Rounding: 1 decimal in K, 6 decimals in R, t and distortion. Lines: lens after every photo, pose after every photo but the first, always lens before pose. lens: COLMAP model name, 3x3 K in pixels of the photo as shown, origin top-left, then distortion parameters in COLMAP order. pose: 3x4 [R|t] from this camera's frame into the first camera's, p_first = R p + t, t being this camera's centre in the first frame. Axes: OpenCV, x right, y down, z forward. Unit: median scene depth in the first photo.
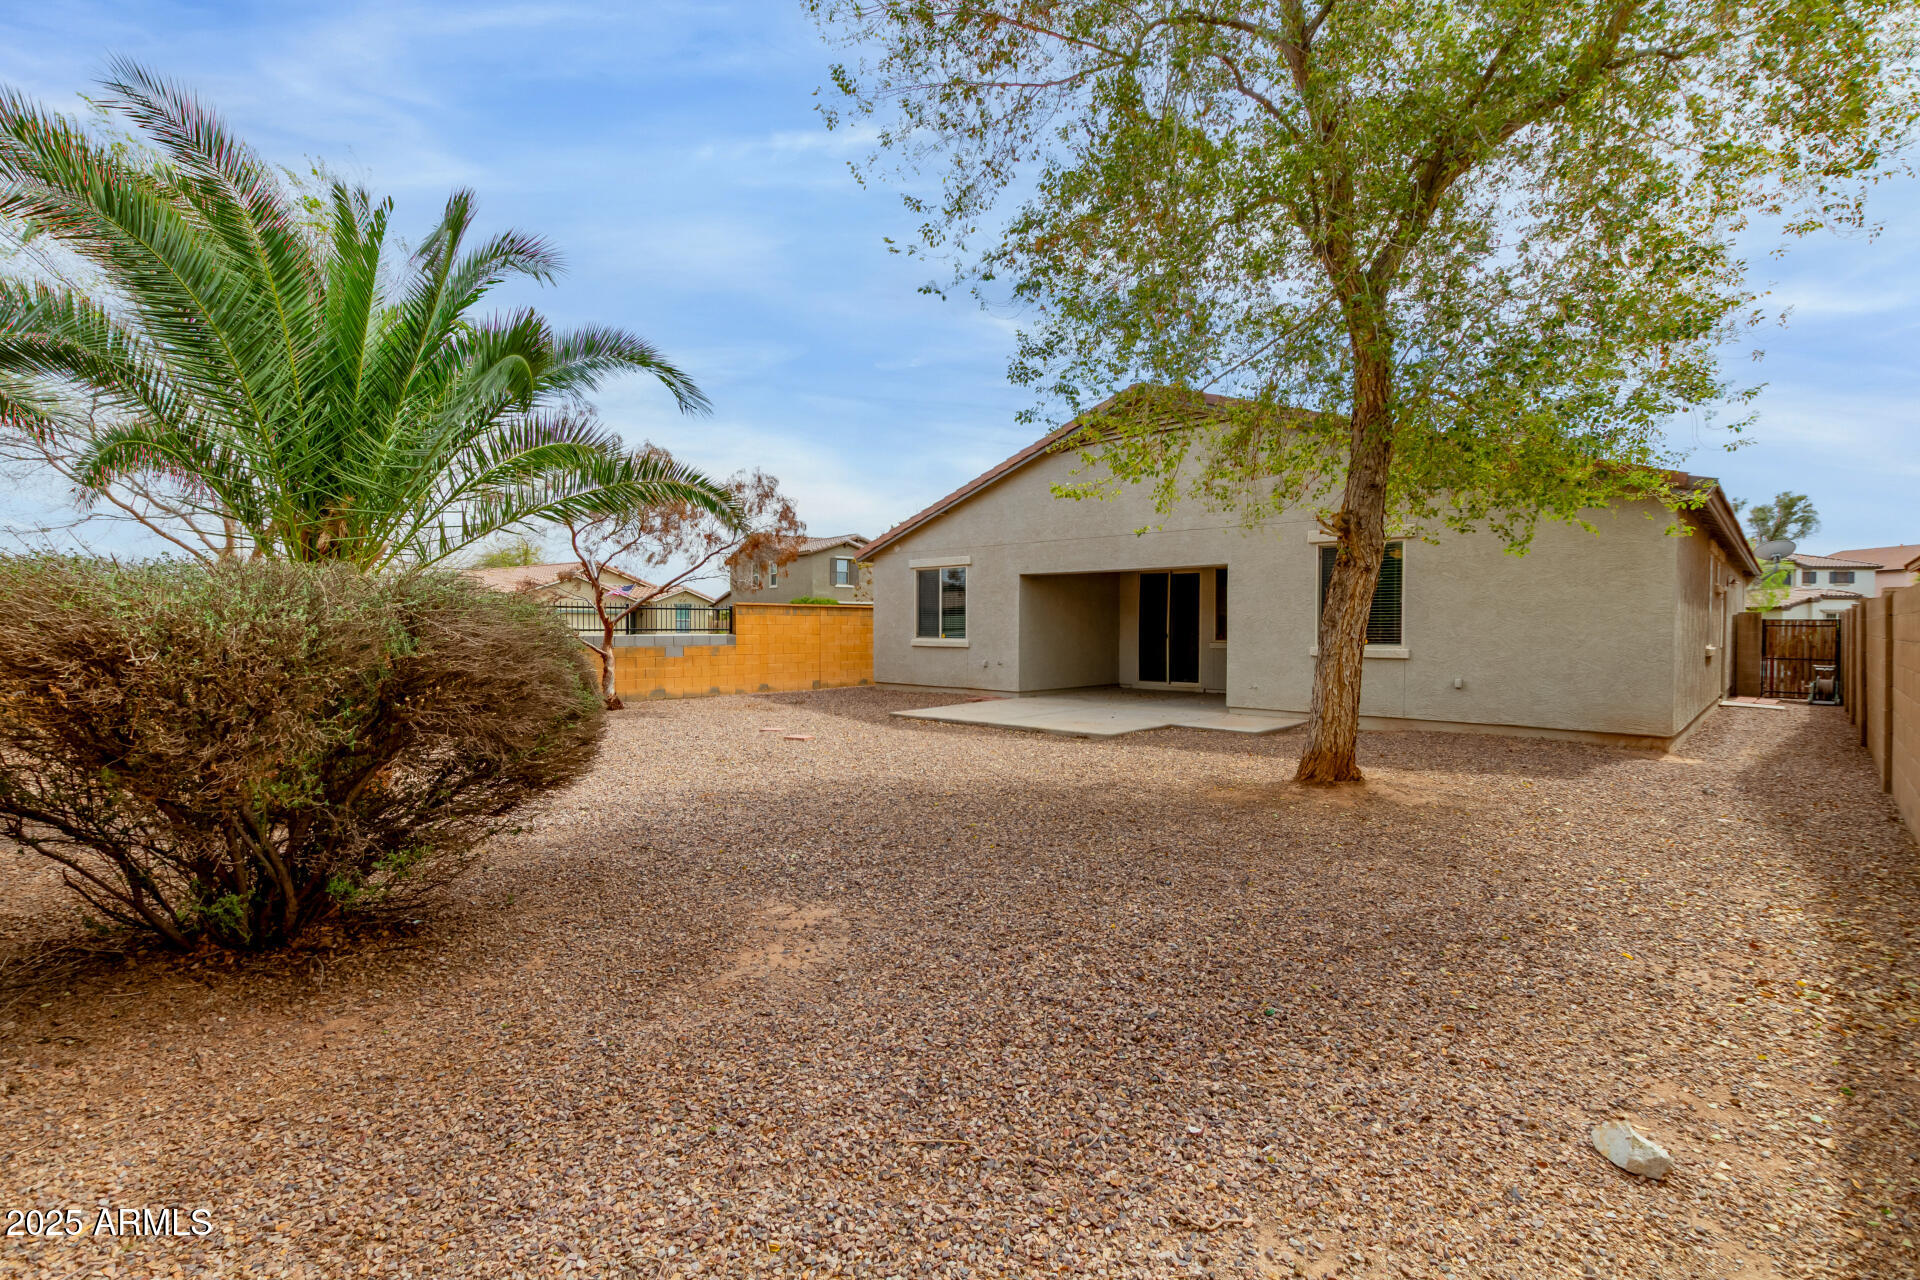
lens RADIAL K [[878.1, 0, 952.8], [0, 878.1, 639.3], [0, 0, 1]] dist [0.004516, -0.000085]
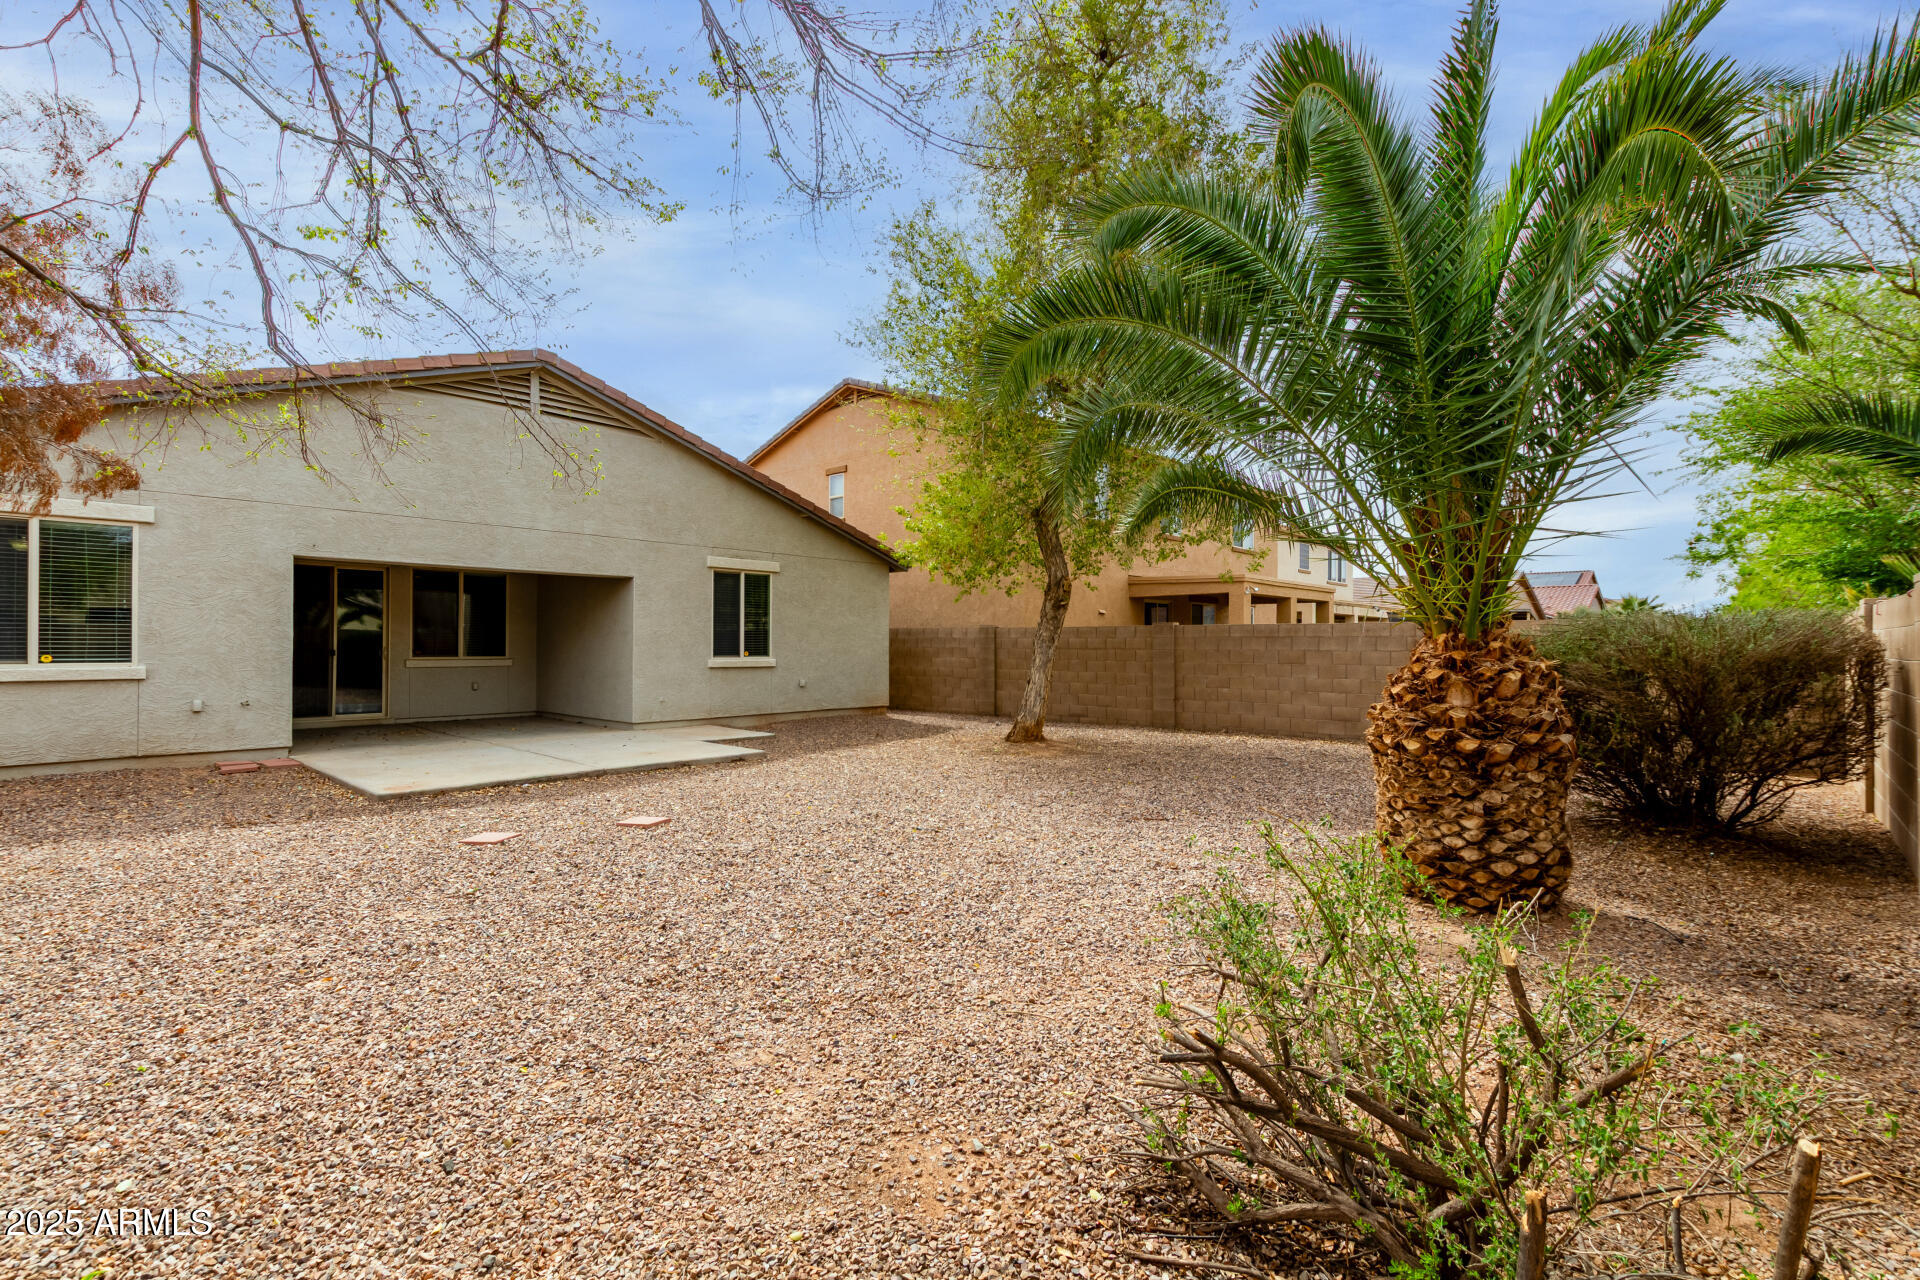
lens RADIAL K [[878.1, 0, 952.8], [0, 878.1, 639.3], [0, 0, 1]] dist [0.004516, -0.000085]
pose [[-0.026664, 0.002924, 0.999640, -0.546007], [0.011703, 0.999928, -0.002613, -0.008145], [-0.999576, 0.011629, -0.026696, 0.547857]]
